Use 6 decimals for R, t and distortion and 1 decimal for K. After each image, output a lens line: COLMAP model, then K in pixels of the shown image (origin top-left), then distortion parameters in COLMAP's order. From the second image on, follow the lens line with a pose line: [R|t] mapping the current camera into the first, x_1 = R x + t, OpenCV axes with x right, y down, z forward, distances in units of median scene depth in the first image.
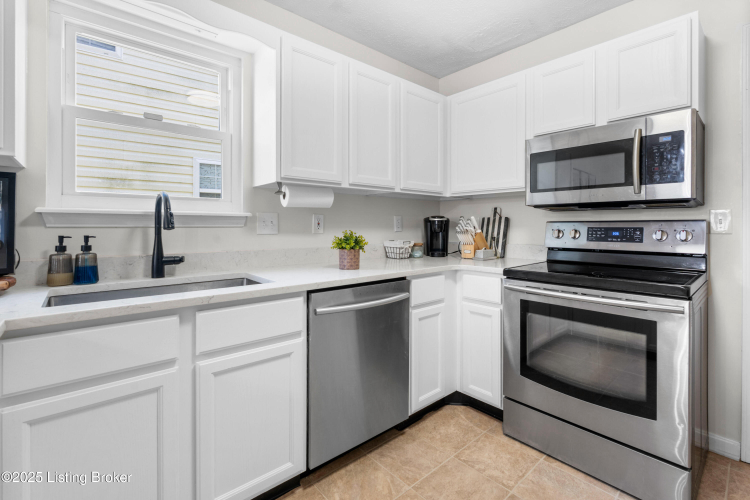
lens RADIAL K [[347.3, 0, 377.0], [0, 347.3, 232.7], [0, 0, 1]] dist [-0.002848, -0.000132]
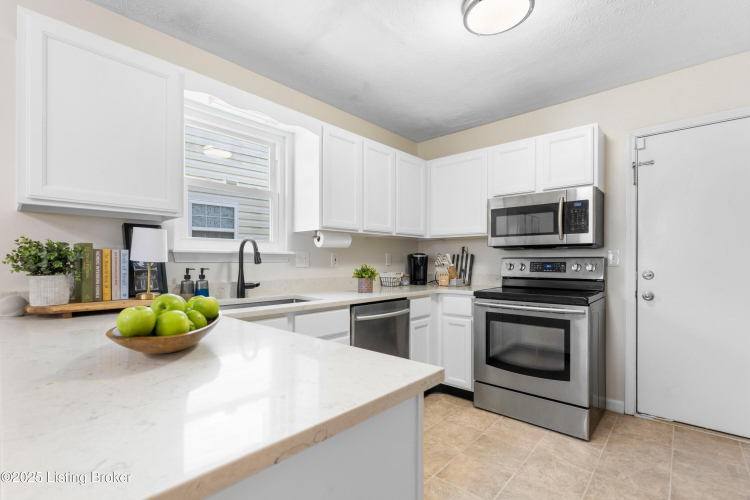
lens RADIAL K [[350.0, 0, 362.9], [0, 350.0, 269.6], [0, 0, 1]] dist [-0.000712, -0.000129]
pose [[0.995528, -0.003179, 0.094416, -0.224475], [0.002624, 0.999979, 0.006002, 0.005453], [-0.094433, -0.005728, 0.995515, -0.387502]]
